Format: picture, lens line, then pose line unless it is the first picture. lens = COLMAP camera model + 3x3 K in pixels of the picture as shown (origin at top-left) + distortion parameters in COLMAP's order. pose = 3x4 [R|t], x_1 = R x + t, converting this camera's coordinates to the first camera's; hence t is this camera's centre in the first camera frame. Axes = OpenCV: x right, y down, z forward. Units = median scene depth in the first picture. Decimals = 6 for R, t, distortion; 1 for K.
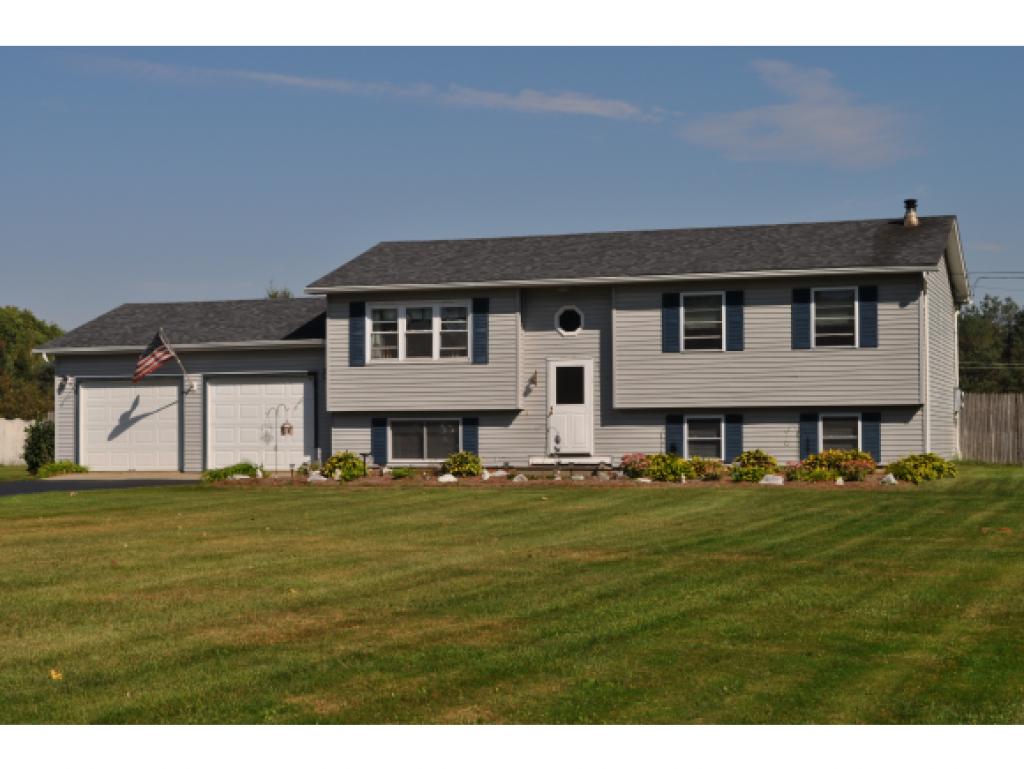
lens RADIAL K [[1761.1, 0, 512.0], [0, 1761.1, 384.5], [0, 0, 1]] dist [0.044715, 0.059760]
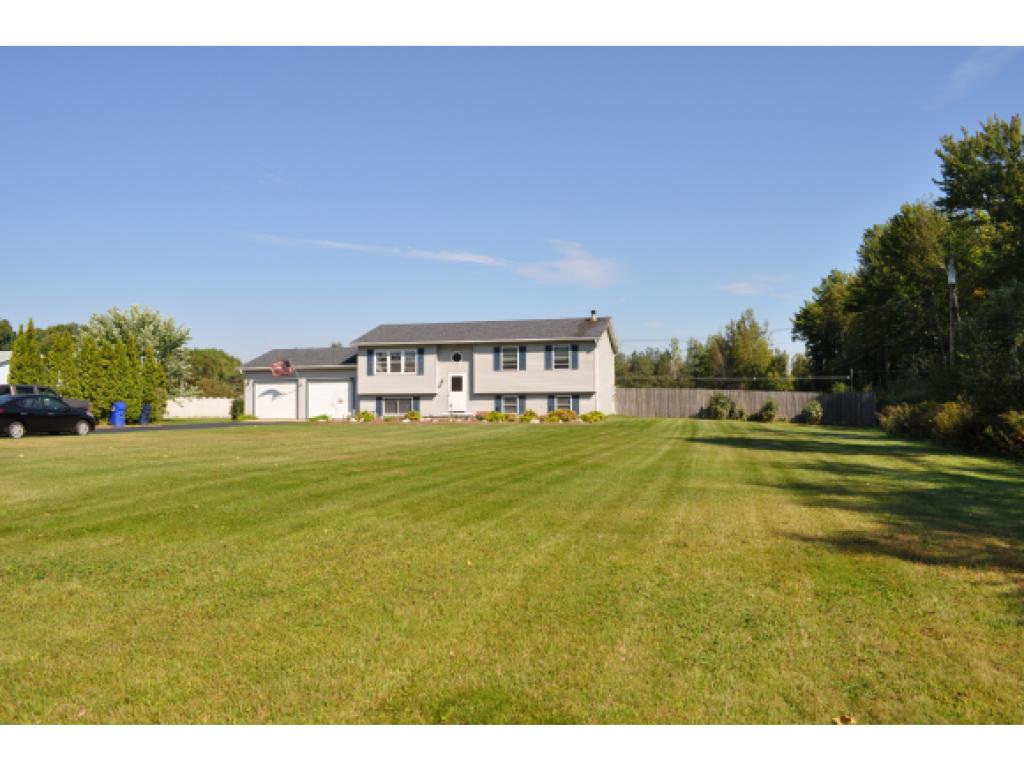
lens RADIAL K [[829.6, 0, 512.0], [0, 829.6, 384.5], [0, 0, 1]] dist [-0.055996, 0.000944]
pose [[0.996811, 0.004138, 0.079690, 0.017169], [-0.004007, 0.999990, -0.001813, 0.003229], [-0.079697, 0.001488, 0.996818, -0.166841]]
